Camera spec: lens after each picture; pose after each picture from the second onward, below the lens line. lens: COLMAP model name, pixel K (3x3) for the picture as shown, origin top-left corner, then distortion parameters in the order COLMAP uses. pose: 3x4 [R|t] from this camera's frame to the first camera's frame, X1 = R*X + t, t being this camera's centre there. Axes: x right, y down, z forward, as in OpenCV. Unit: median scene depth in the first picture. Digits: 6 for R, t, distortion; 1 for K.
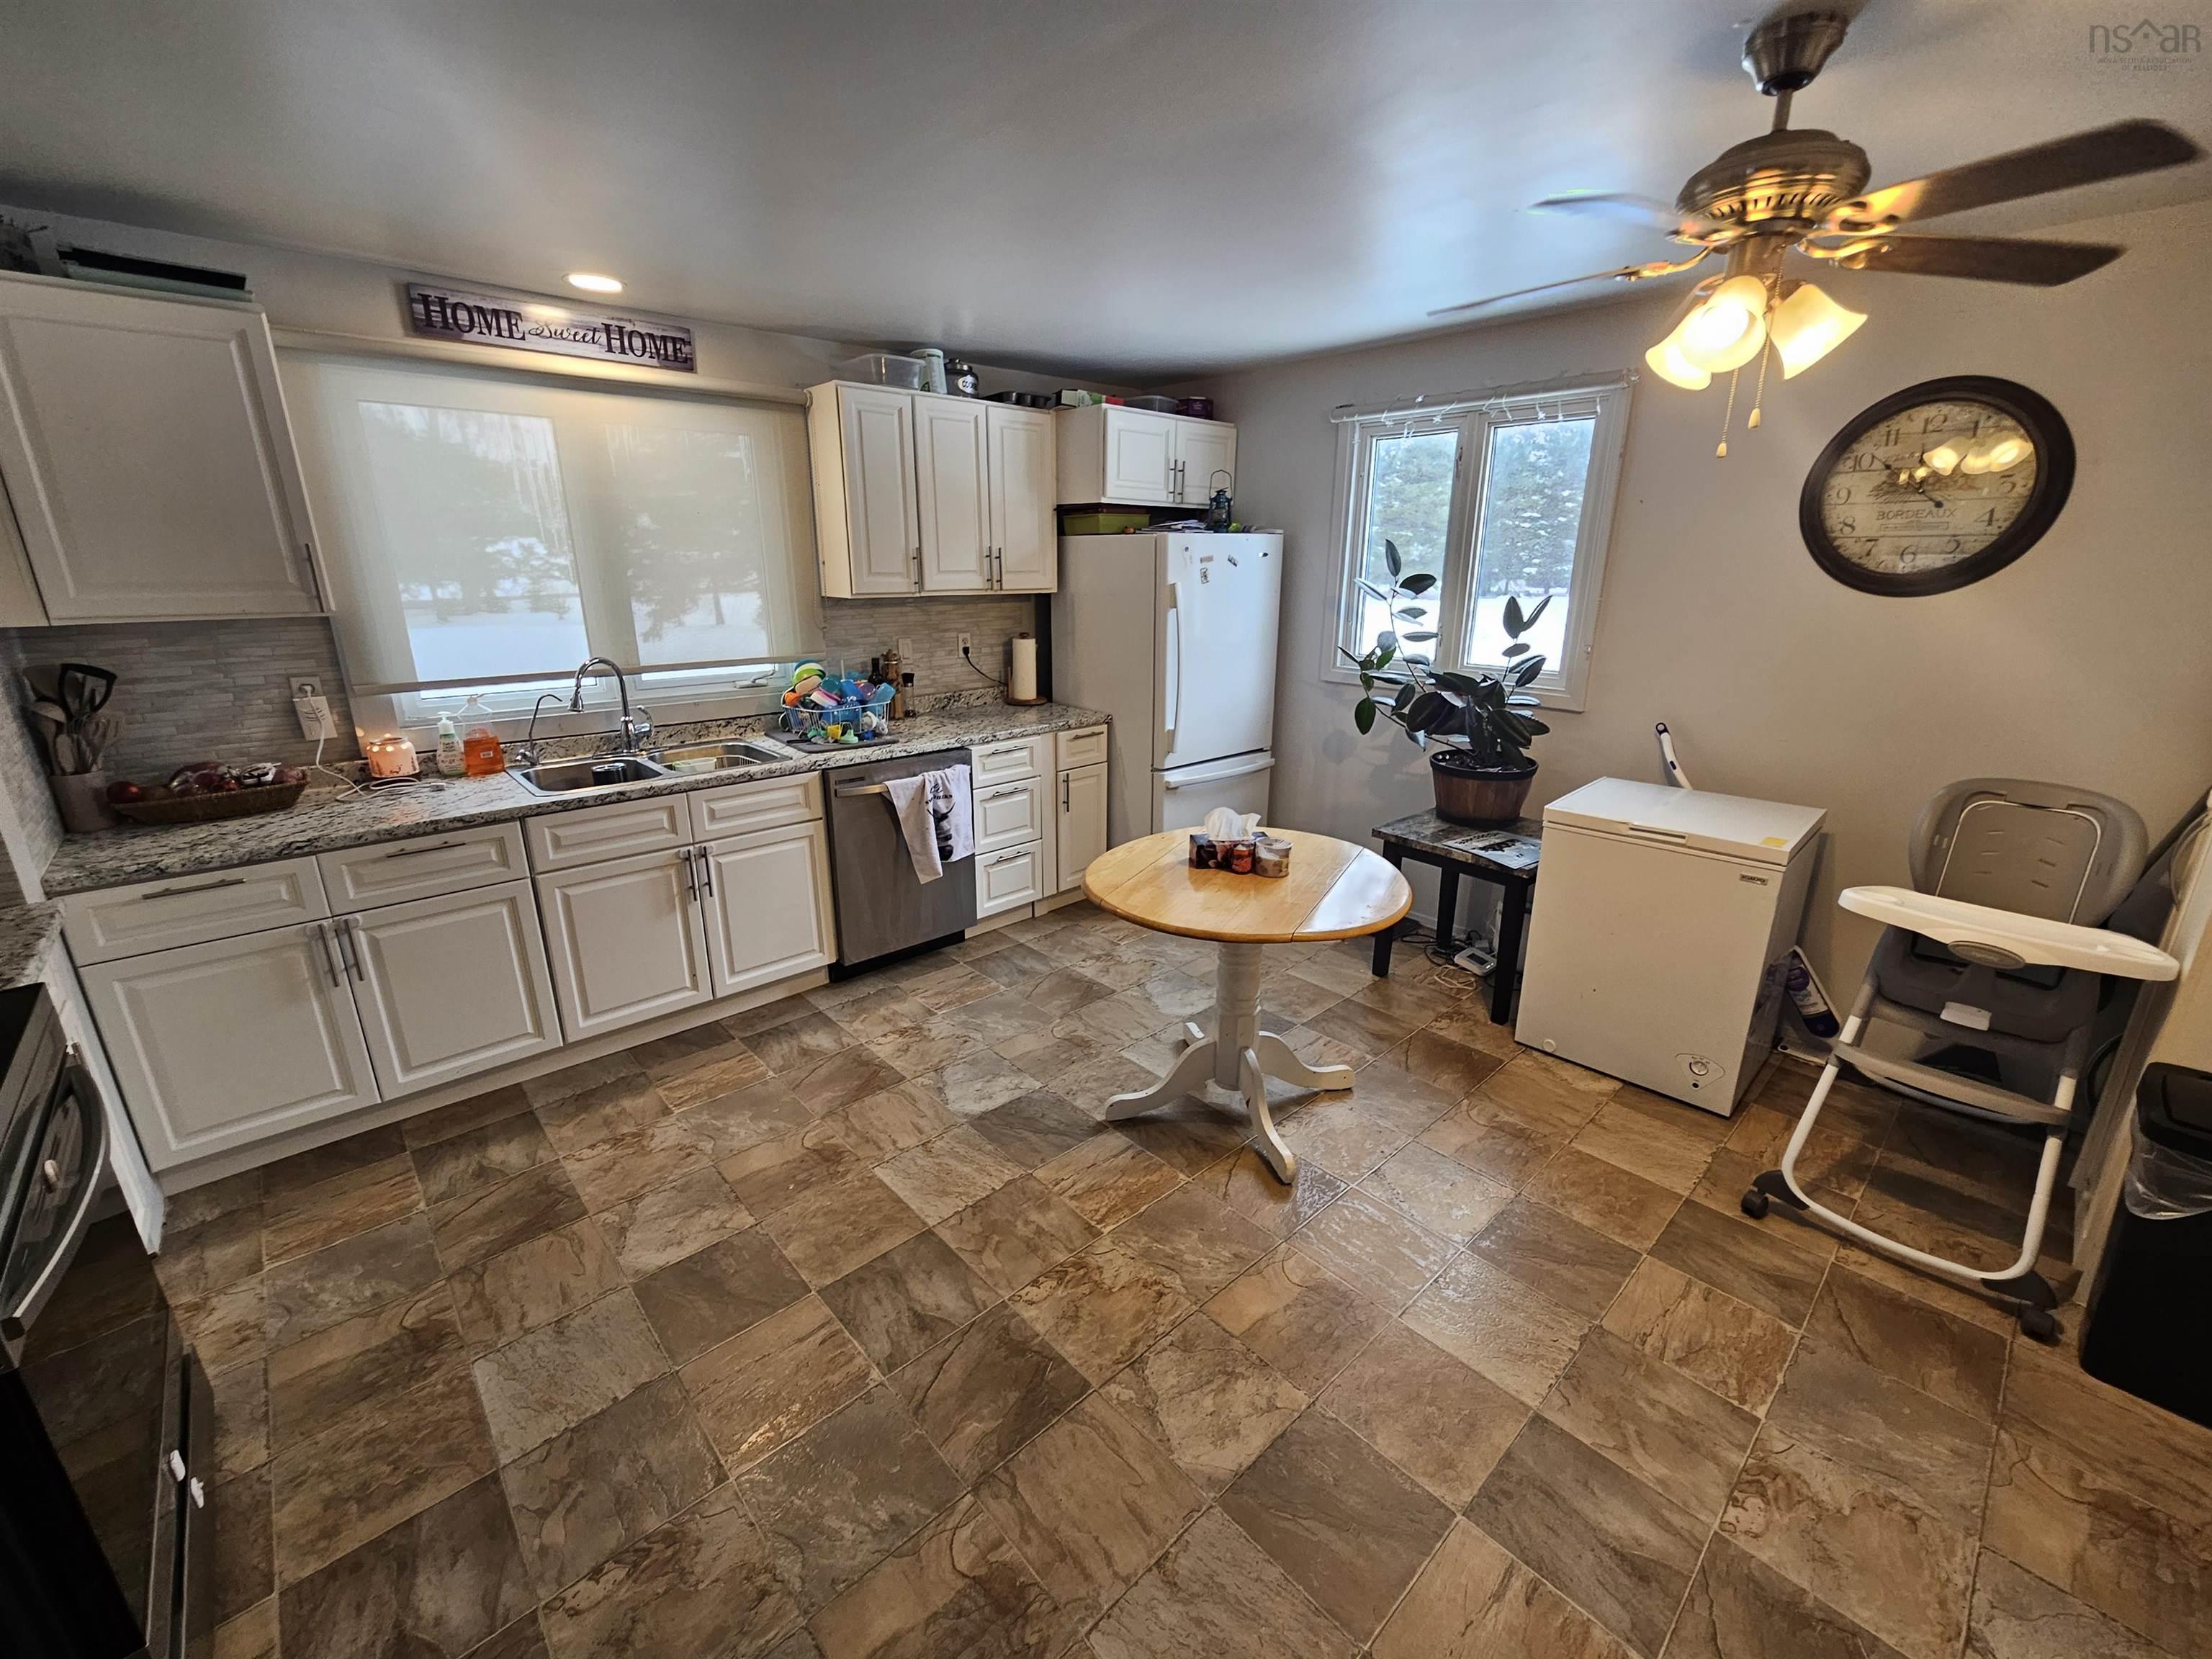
lens RADIAL K [[910.0, 0, 1111.3], [0, 910.0, 831.1], [0, 0, 1]] dist [-0.001366, 0.001394]
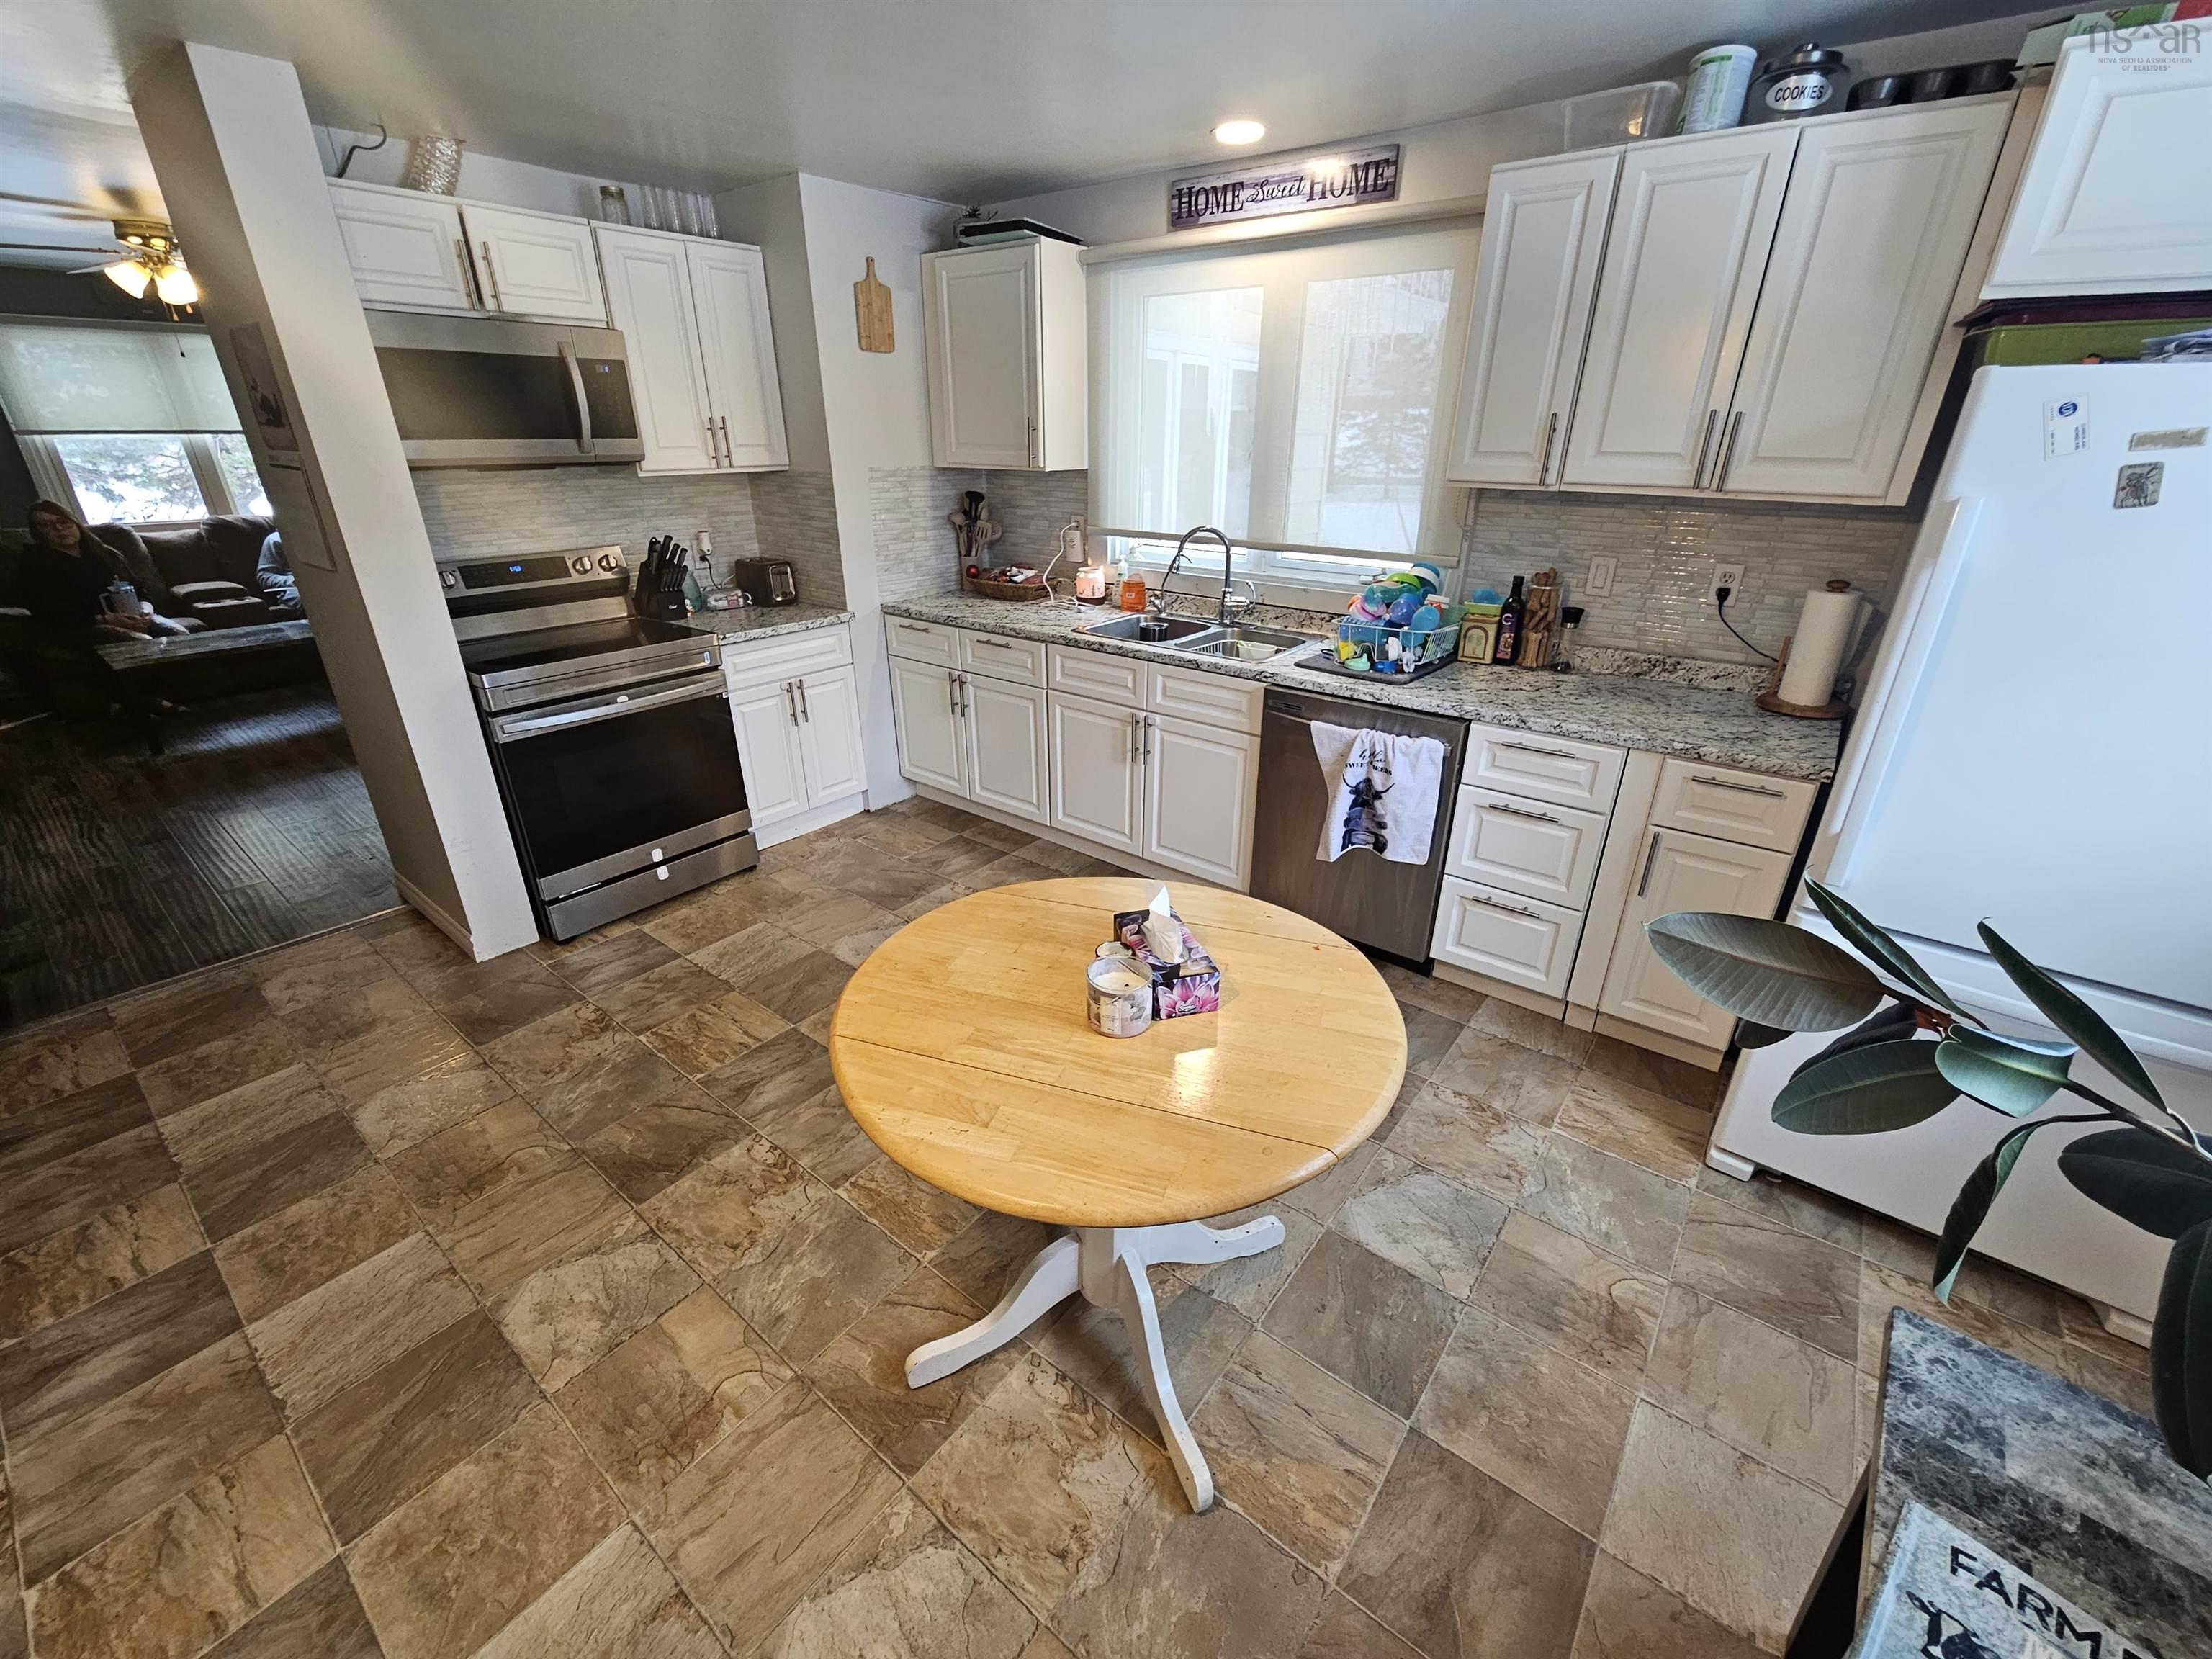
lens RADIAL K [[910.0, 0, 1105.9], [0, 910.0, 832.9], [0, 0, 1]] dist [-0.001366, 0.001394]
pose [[0.151390, 0.402775, -0.902692, 0.533294], [-0.289019, 0.891347, 0.349241, -0.210640], [0.945277, 0.208024, 0.251351, 0.701222]]
